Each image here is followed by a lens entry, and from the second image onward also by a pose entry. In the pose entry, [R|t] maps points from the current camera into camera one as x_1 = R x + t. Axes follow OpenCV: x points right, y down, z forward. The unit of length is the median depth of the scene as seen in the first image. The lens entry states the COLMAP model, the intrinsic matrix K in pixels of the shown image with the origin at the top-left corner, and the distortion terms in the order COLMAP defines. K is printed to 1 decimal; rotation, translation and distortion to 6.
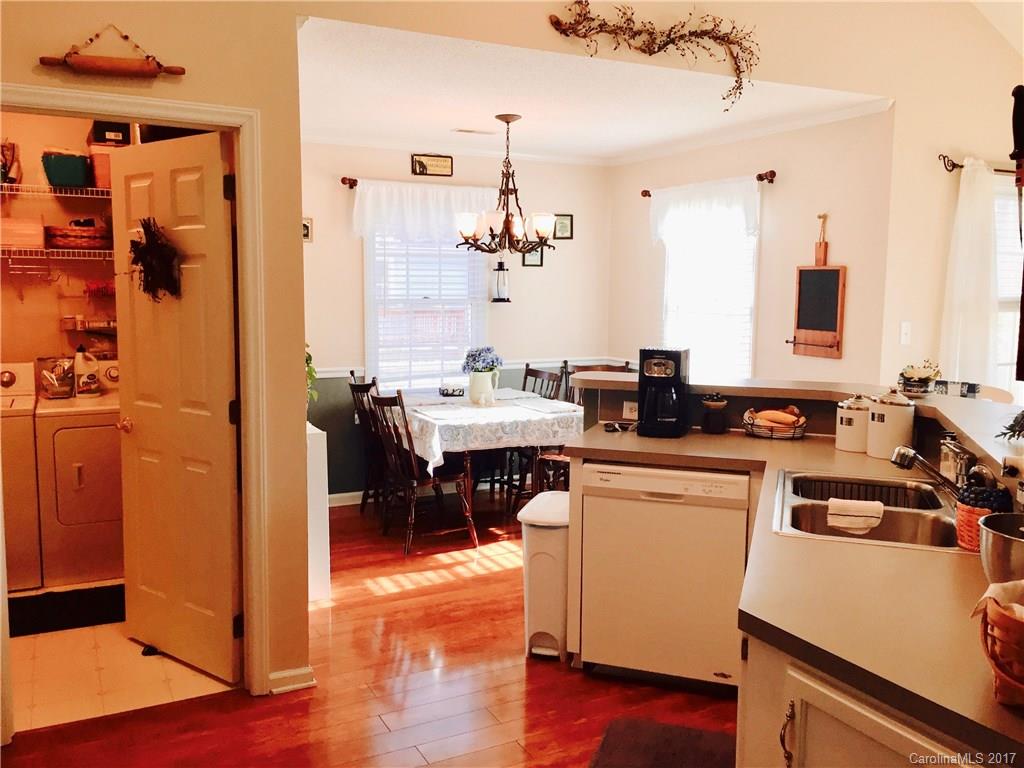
lens RADIAL K [[878.7, 0, 512.0], [0, 878.7, 384.0], [0, 0, 1]] dist [0.039652, -0.004898]
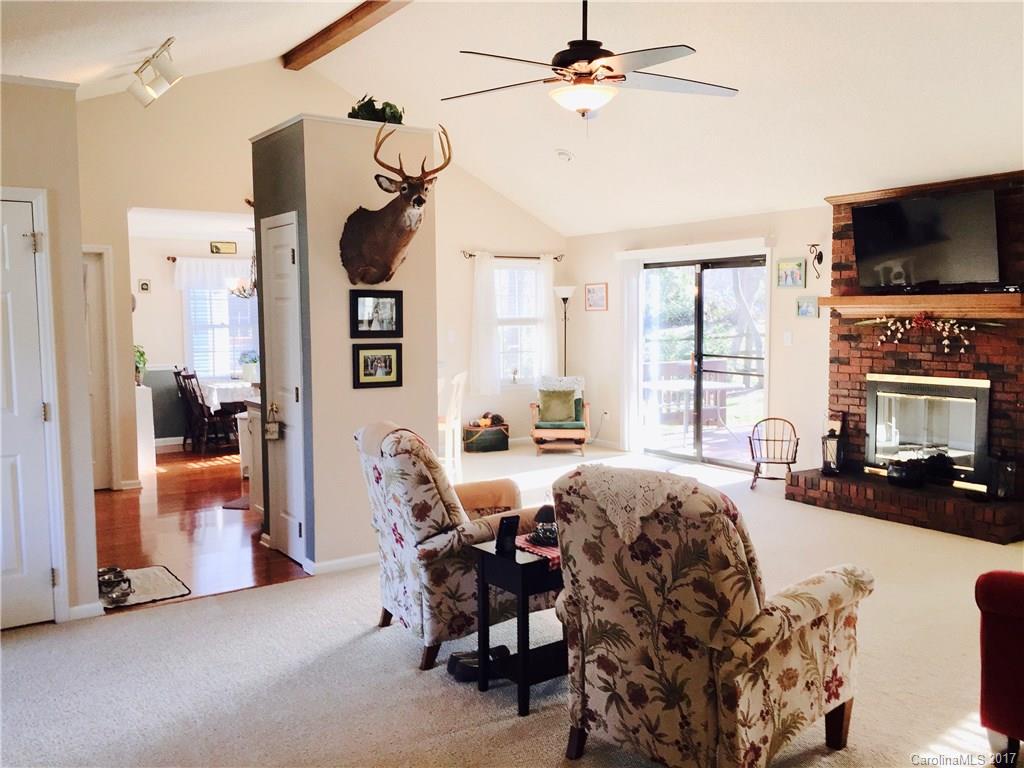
lens RADIAL K [[878.7, 0, 512.0], [0, 878.7, 384.0], [0, 0, 1]] dist [0.039652, -0.004898]
pose [[0.992965, -0.025354, 0.115665, 0.290717], [0.028504, 0.999264, -0.025666, 0.090411], [-0.114929, 0.028782, 0.992957, -0.864208]]
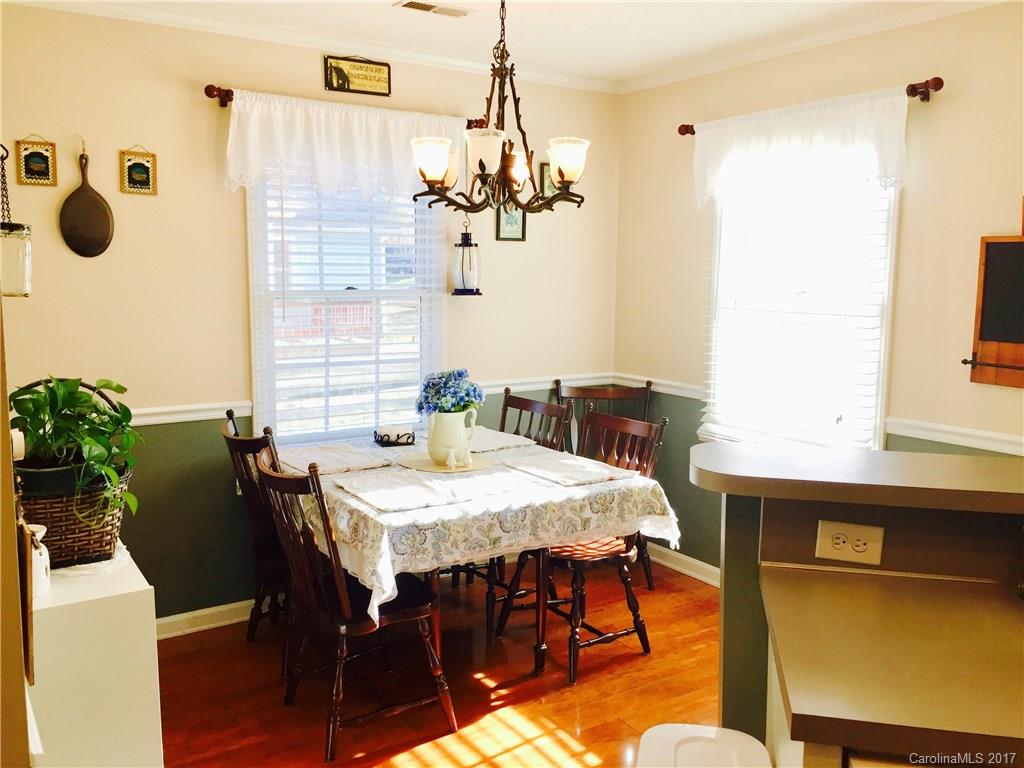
lens RADIAL K [[878.7, 0, 512.0], [0, 878.7, 384.0], [0, 0, 1]] dist [0.039652, -0.004898]
pose [[0.994304, -0.012289, 0.105867, -0.054961], [0.010527, 0.999797, 0.017190, -0.042484], [-0.106057, -0.015978, 0.994232, 0.389795]]
